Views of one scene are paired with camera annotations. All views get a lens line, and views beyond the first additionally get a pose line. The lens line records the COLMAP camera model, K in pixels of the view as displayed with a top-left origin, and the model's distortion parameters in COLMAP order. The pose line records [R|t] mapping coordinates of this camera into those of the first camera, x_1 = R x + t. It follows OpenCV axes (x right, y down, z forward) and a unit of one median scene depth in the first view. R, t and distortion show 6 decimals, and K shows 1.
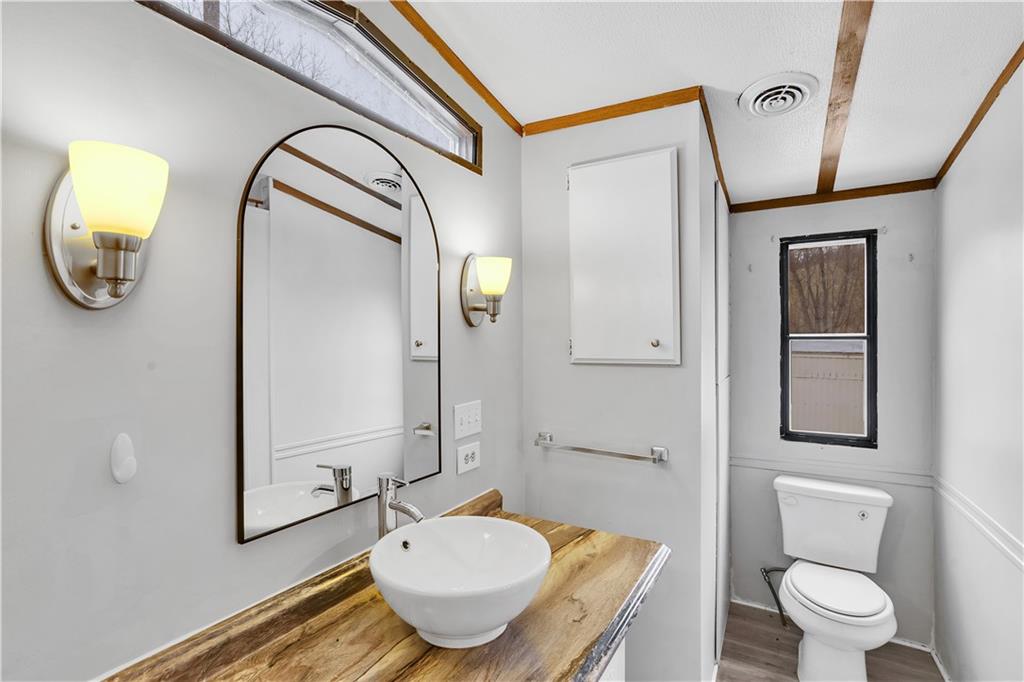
lens RADIAL K [[566.1, 0, 470.3], [0, 566.1, 339.4], [0, 0, 1]] dist [0.001204, 0.050465]
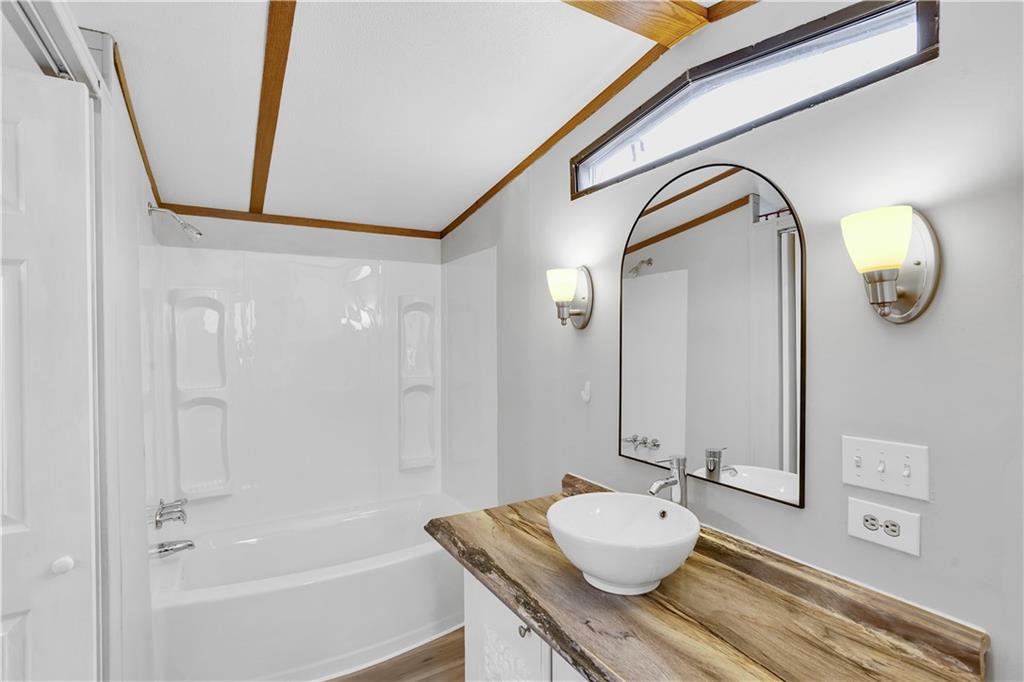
lens RADIAL K [[489.6, 0, 504.4], [0, 489.6, 342.2], [0, 0, 1]] dist [-0.048478, 0.028727]
pose [[-0.504890, 0.003816, -0.863175, 0.744356], [-0.011927, 0.999864, 0.011397, -0.001115], [0.863101, 0.016049, -0.504776, 0.976971]]
